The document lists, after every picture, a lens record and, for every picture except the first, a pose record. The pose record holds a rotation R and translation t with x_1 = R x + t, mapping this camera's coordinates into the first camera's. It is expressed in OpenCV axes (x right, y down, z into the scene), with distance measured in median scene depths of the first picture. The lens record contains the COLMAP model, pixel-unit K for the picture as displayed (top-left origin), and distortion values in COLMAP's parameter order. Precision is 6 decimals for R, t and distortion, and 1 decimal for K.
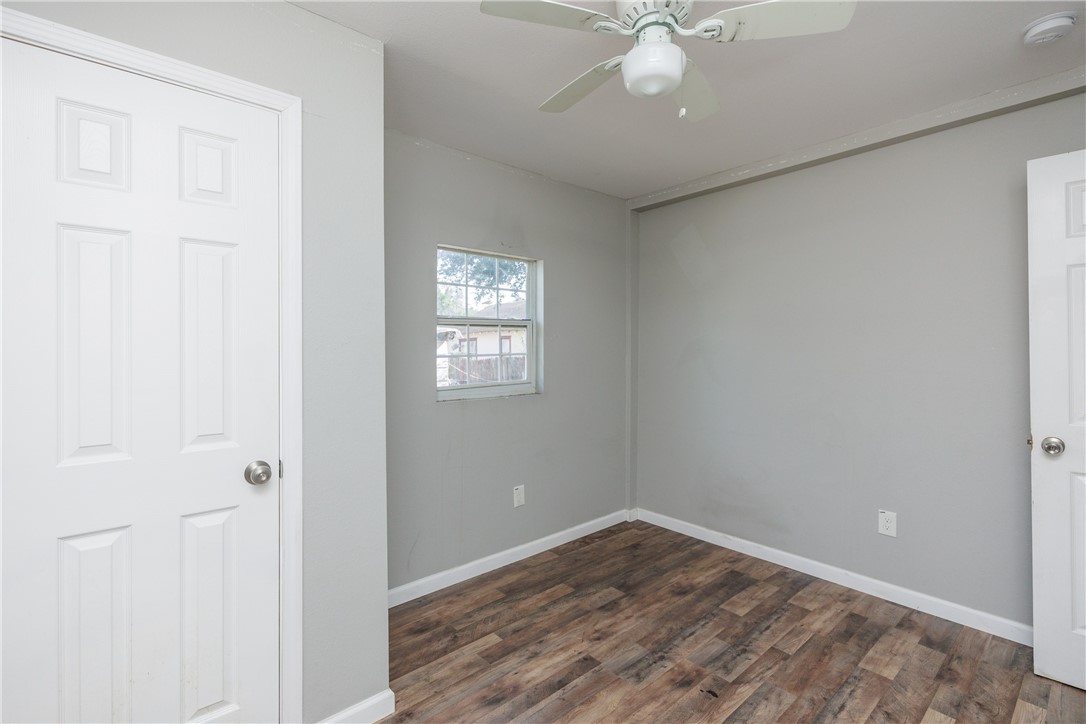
lens RADIAL K [[481.1, 0, 545.2], [0, 481.1, 351.1], [0, 0, 1]] dist [-0.008075, -0.002514]
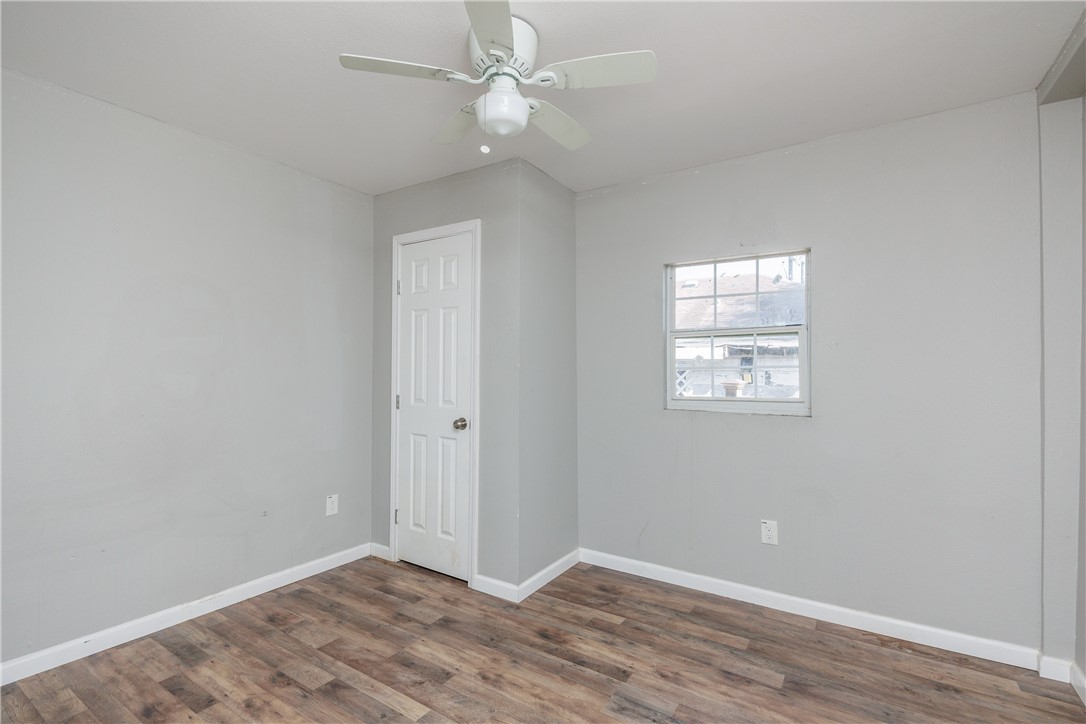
lens RADIAL K [[481.1, 0, 535.0], [0, 481.1, 356.5], [0, 0, 1]] dist [-0.008075, -0.002514]
pose [[0.288569, -0.011030, -0.957396, 0.668833], [-0.012600, 0.999803, -0.015316, 0.007304], [0.957376, 0.016483, 0.288373, 0.359550]]
